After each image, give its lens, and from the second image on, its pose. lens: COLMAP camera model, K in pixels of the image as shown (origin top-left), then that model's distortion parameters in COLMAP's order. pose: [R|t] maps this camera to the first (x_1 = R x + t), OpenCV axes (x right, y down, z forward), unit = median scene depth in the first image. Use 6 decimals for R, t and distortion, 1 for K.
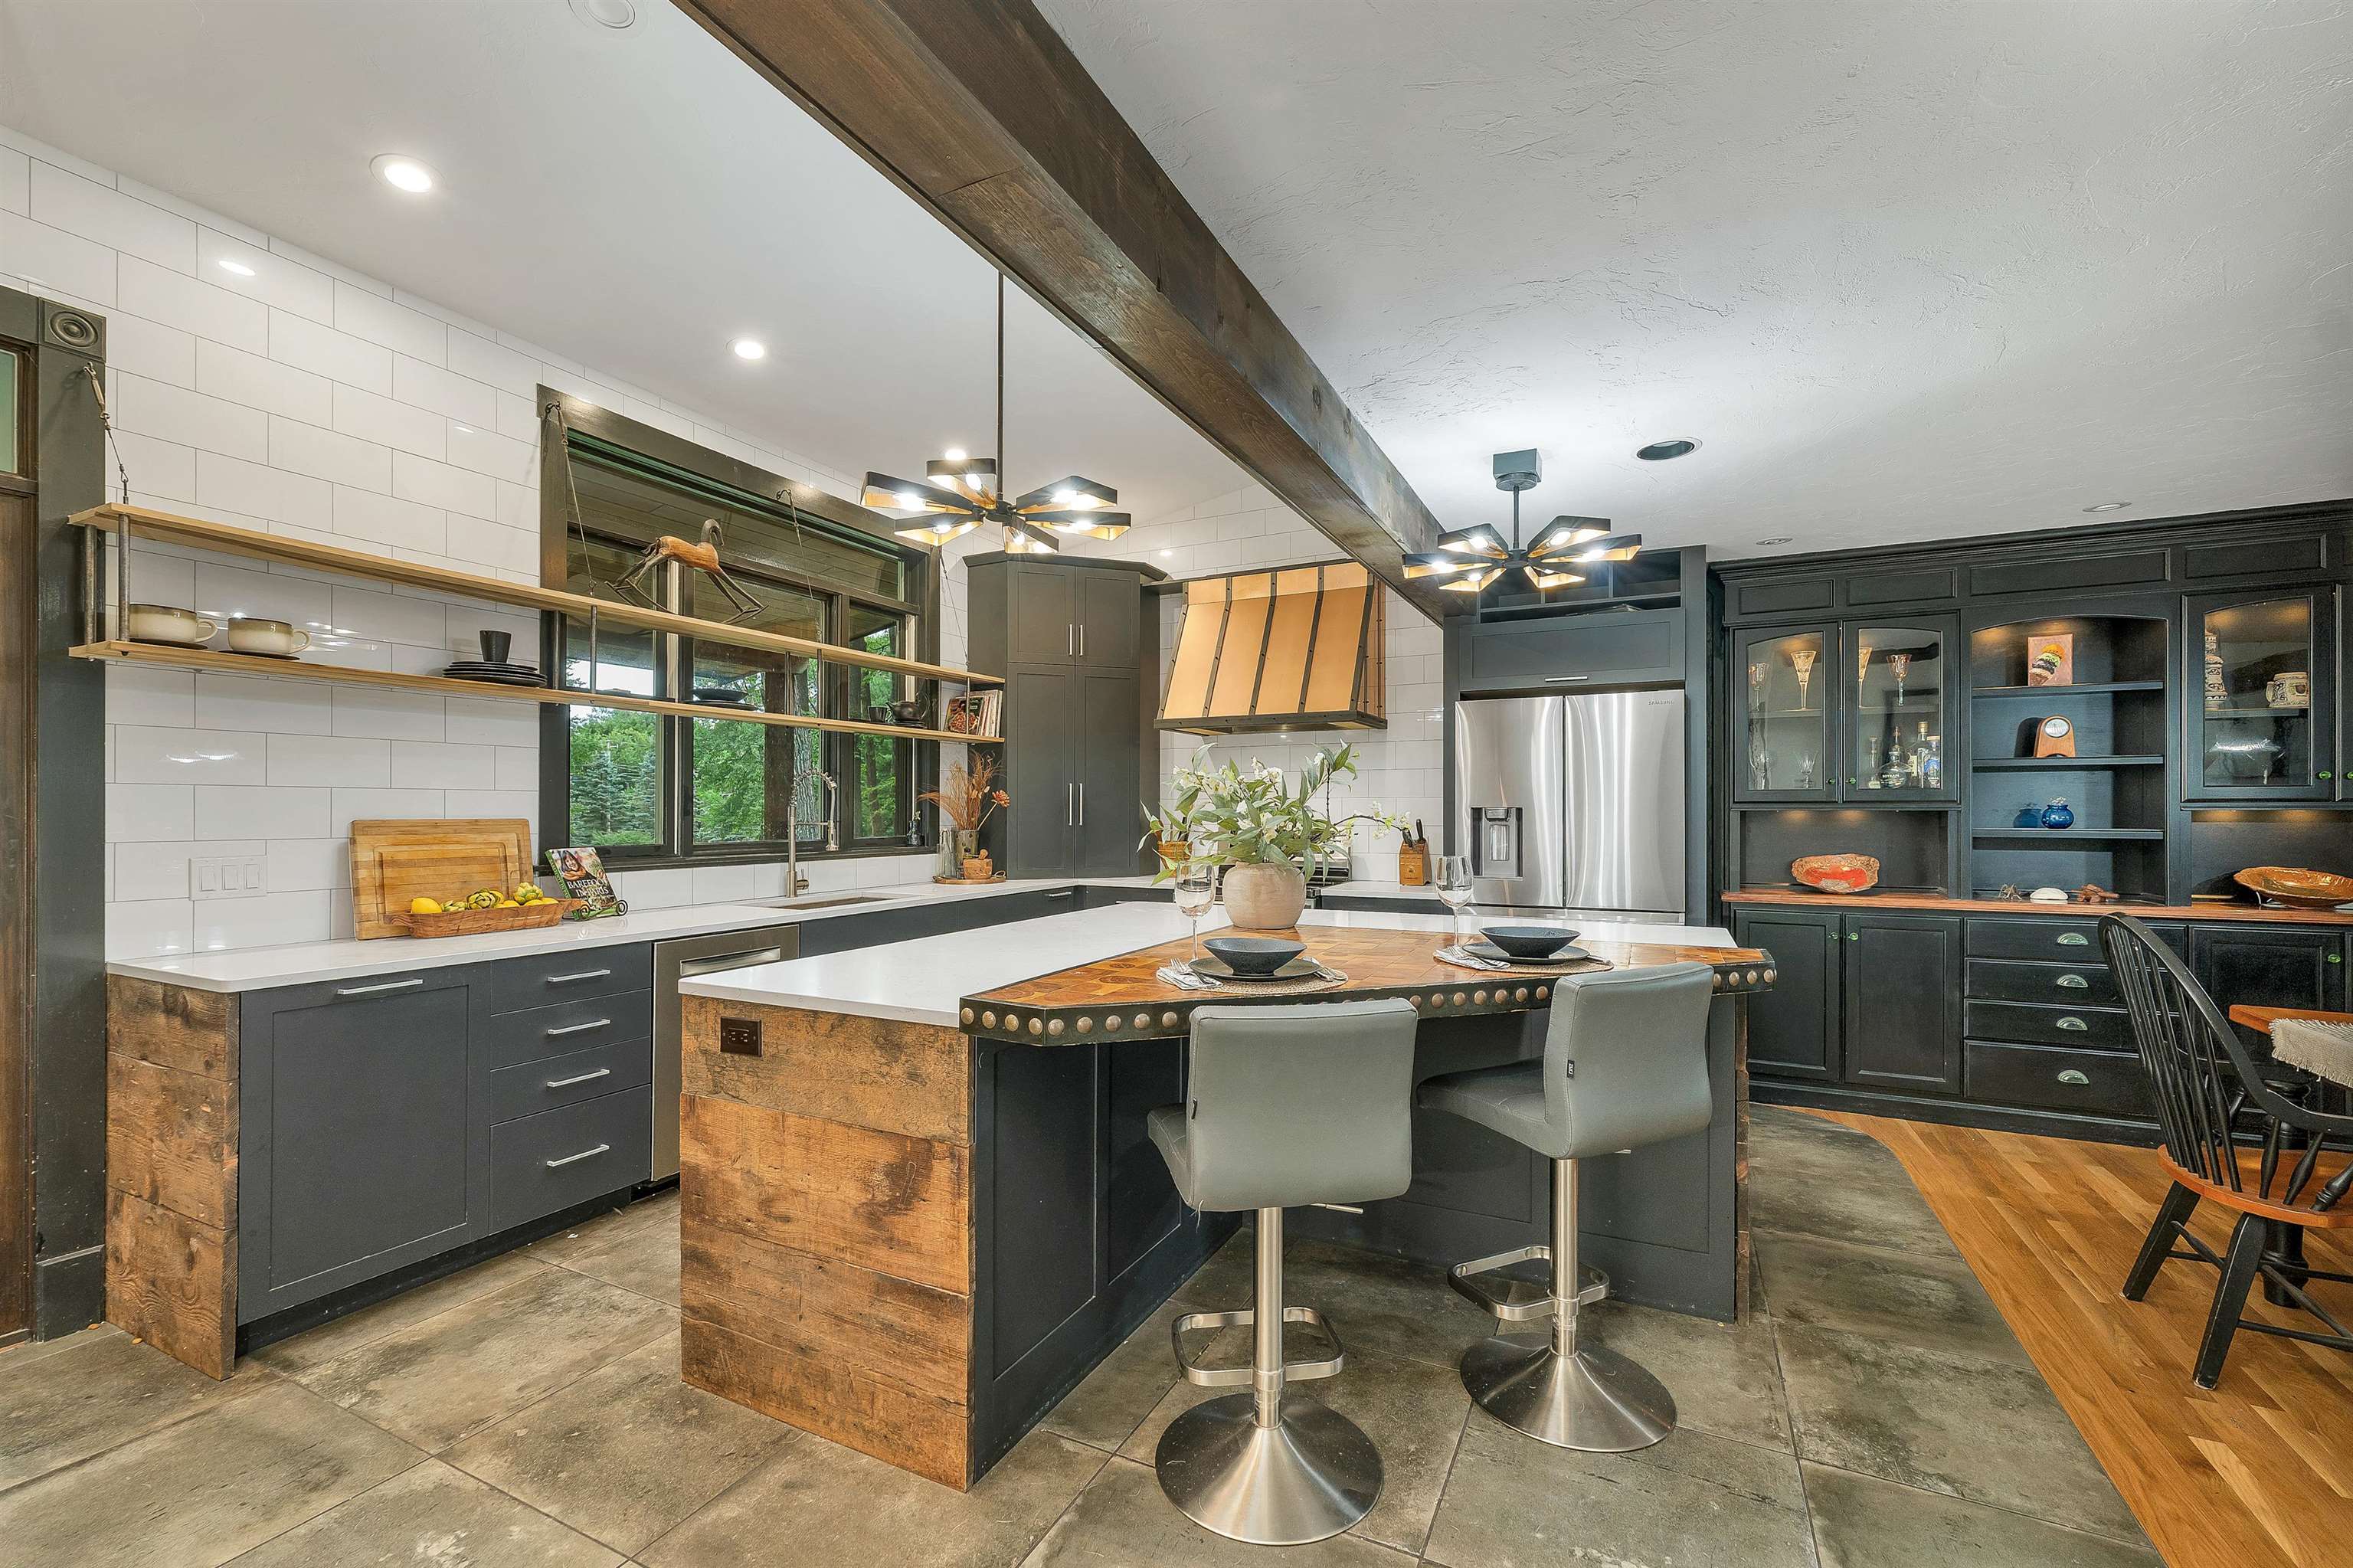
lens RADIAL K [[996.5, 0, 1179.6], [0, 996.5, 800.0], [0, 0, 1]] dist [-0.001030, -0.000159]
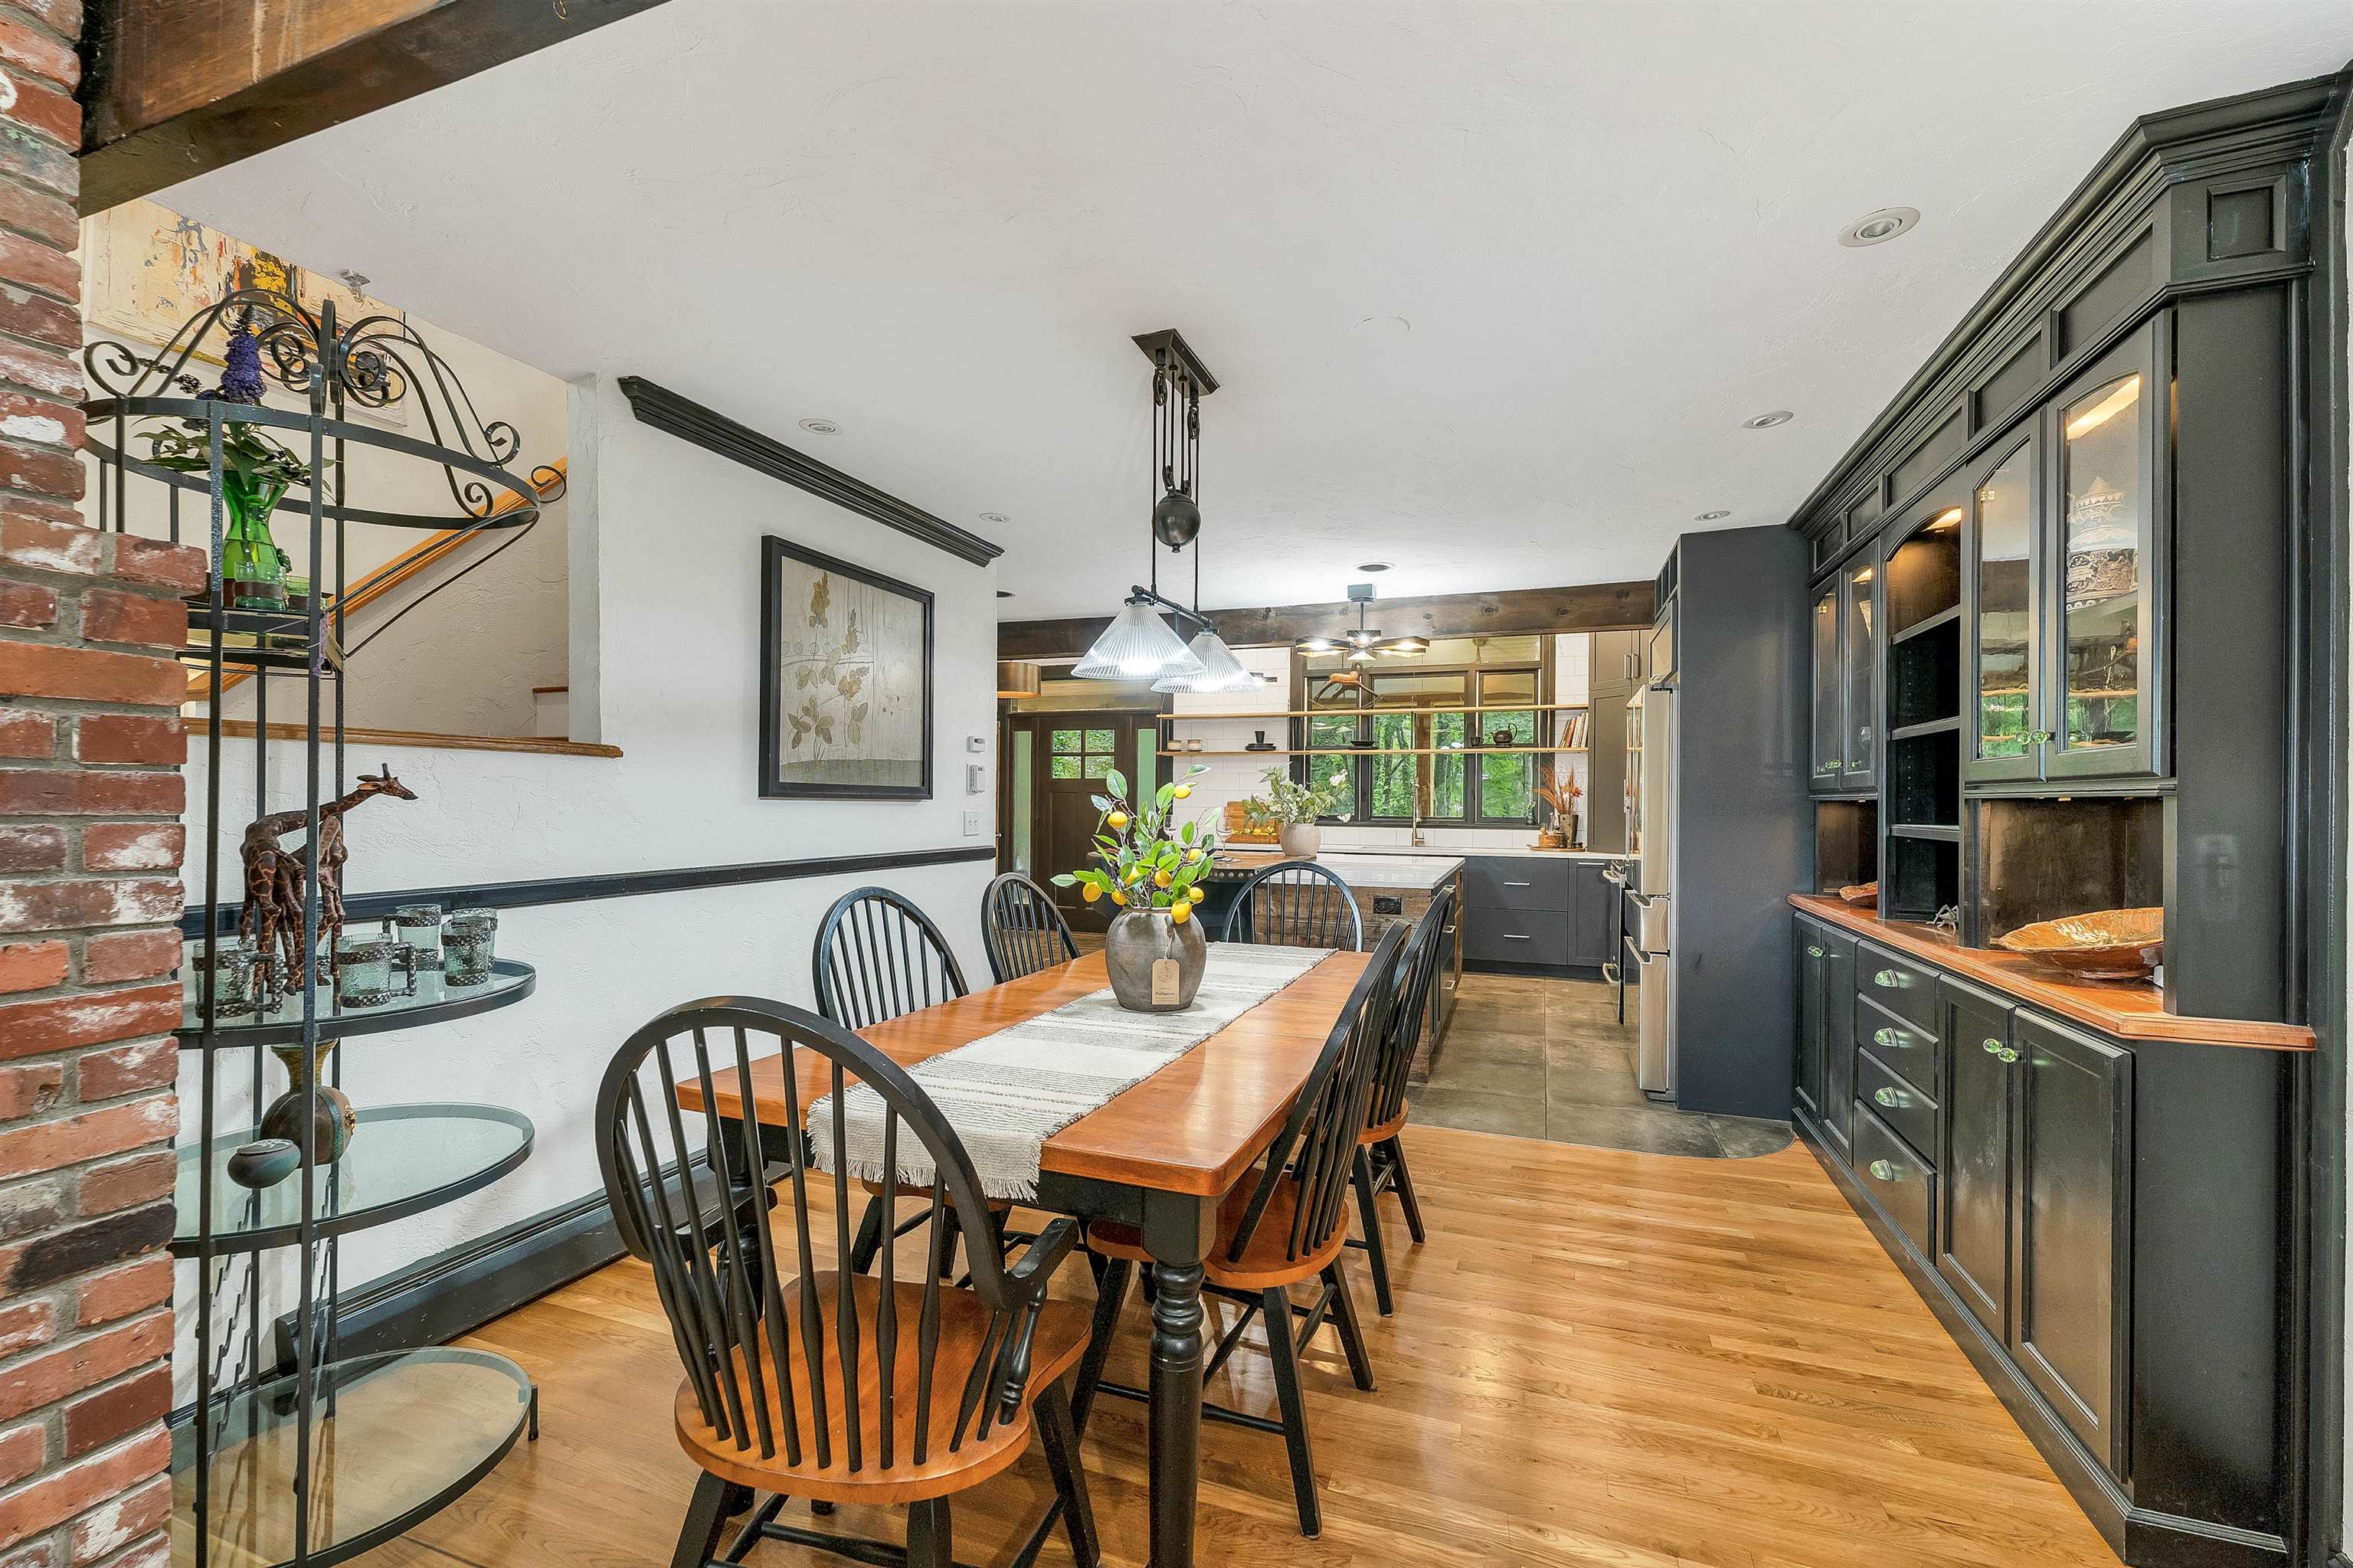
lens RADIAL K [[996.5, 0, 1170.4], [0, 996.5, 793.5], [0, 0, 1]] dist [-0.001030, -0.000159]
pose [[0.102273, -0.001795, -0.994755, 2.420559], [-0.000692, 0.999998, -0.001876, 0.007119], [0.994756, 0.000880, 0.102272, 0.630812]]
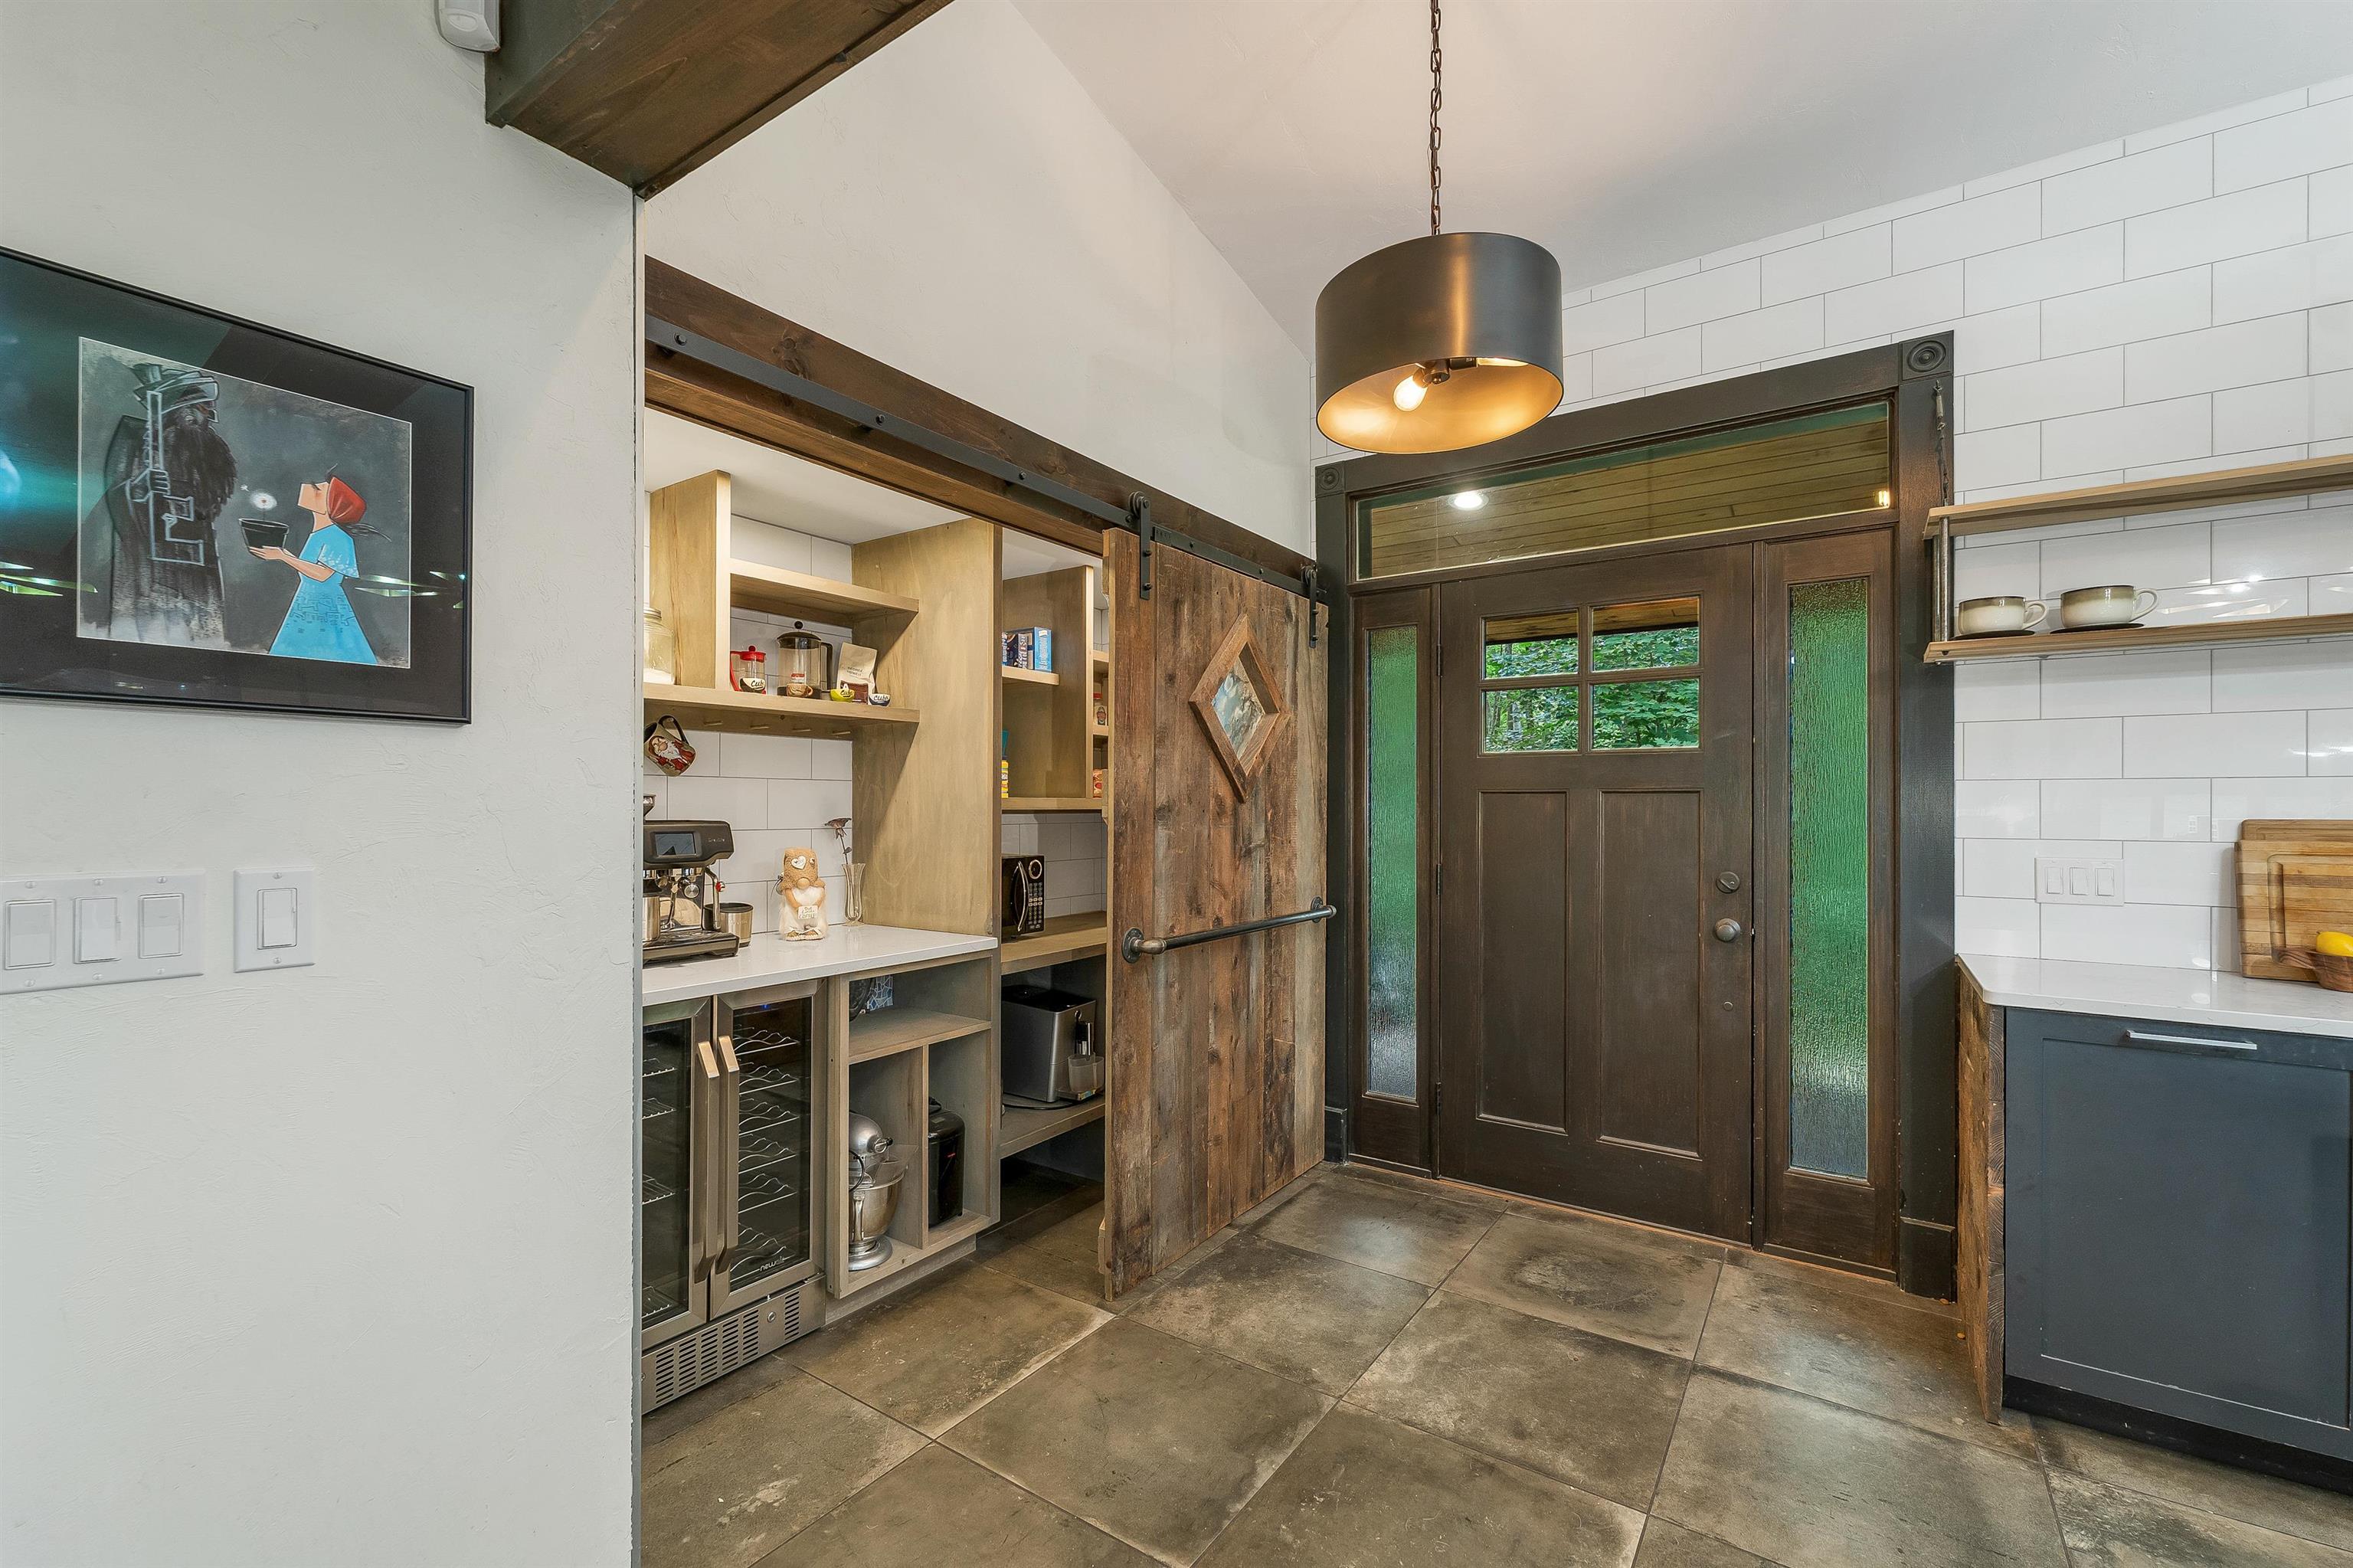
lens RADIAL K [[996.5, 0, 1183.5], [0, 996.5, 800.8], [0, 0, 1]] dist [-0.001030, -0.000159]
pose [[-0.147942, -0.006010, -0.988978, 0.059894], [0.006149, 0.999957, -0.006997, 0.006715], [0.988977, -0.007117, -0.147899, 0.354918]]
